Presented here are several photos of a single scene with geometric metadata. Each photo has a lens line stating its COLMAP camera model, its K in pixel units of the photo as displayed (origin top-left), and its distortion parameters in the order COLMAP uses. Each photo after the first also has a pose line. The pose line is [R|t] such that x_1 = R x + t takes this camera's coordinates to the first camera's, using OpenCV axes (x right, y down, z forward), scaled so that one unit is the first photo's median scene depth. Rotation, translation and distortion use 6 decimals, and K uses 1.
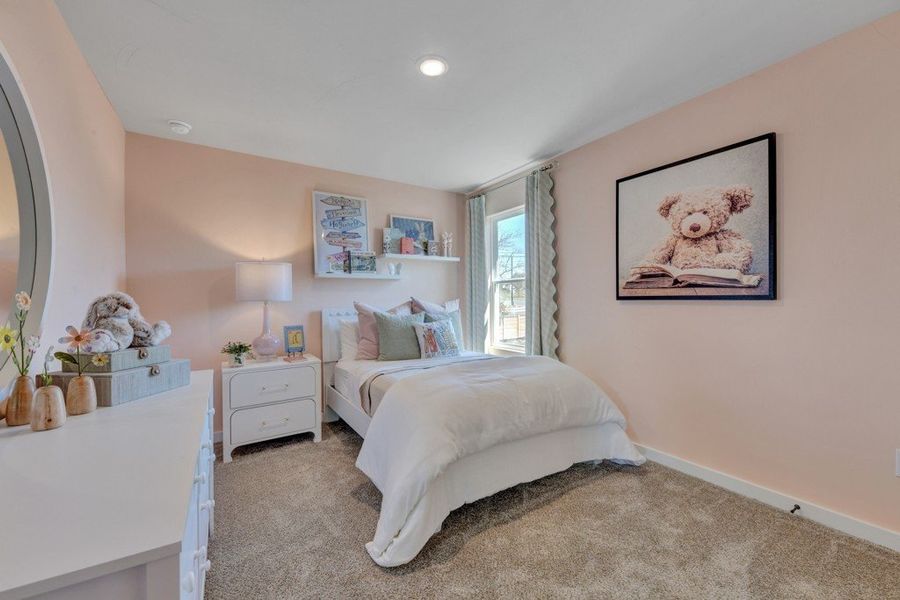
lens RADIAL K [[312.9, 0, 448.1], [0, 312.9, 297.3], [0, 0, 1]] dist [0.010423, -0.006895]
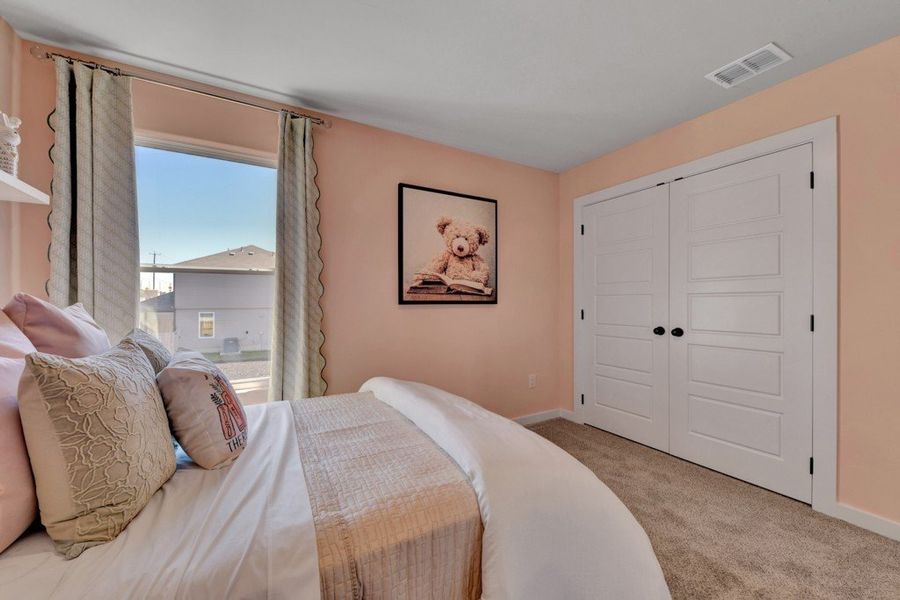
lens RADIAL K [[312.9, 0, 448.1], [0, 312.9, 297.3], [0, 0, 1]] dist [0.010423, -0.006895]
pose [[0.145947, 0.015978, 0.989163, -0.488317], [-0.007039, 0.999861, -0.015112, 0.000241], [-0.989267, -0.004757, 0.146040, 0.838318]]
